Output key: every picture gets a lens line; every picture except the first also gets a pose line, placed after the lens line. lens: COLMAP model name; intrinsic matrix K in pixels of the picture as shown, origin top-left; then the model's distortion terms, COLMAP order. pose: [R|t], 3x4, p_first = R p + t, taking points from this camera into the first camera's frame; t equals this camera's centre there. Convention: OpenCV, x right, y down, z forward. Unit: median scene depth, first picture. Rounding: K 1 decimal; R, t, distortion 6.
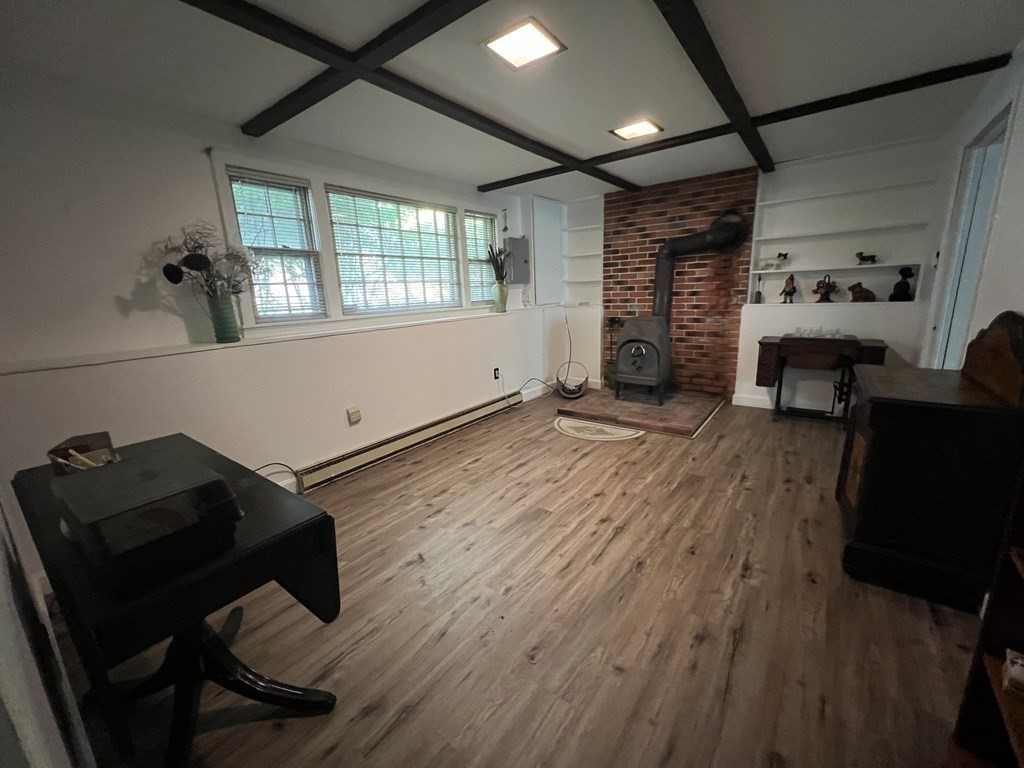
lens RADIAL K [[409.4, 0, 511.1], [0, 409.4, 382.7], [0, 0, 1]] dist [-0.002293, 0.000332]
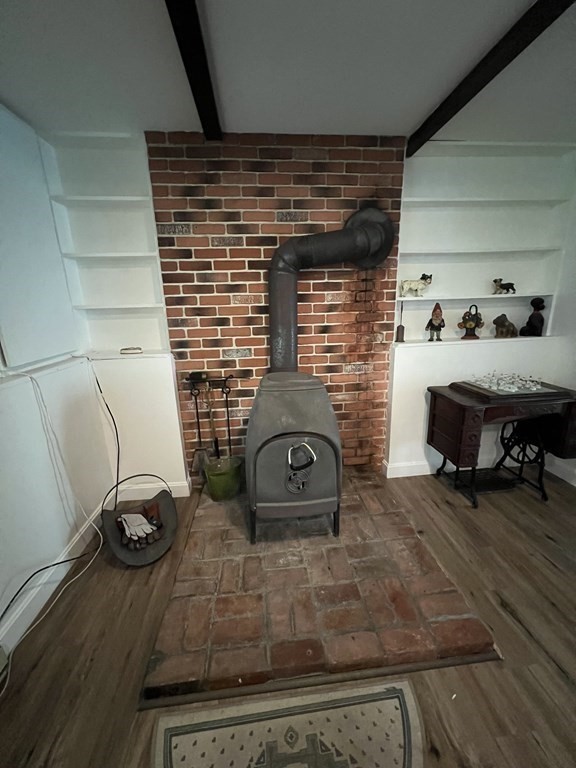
lens RADIAL K [[307.1, 0, 288.2], [0, 307.1, 385.1], [0, 0, 1]] dist [-0.002293, 0.000332]
pose [[0.730424, -0.155825, 0.664981, 0.066317], [0.149879, 0.986463, 0.066530, -0.173592], [-0.666347, 0.051072, 0.743891, 0.686568]]
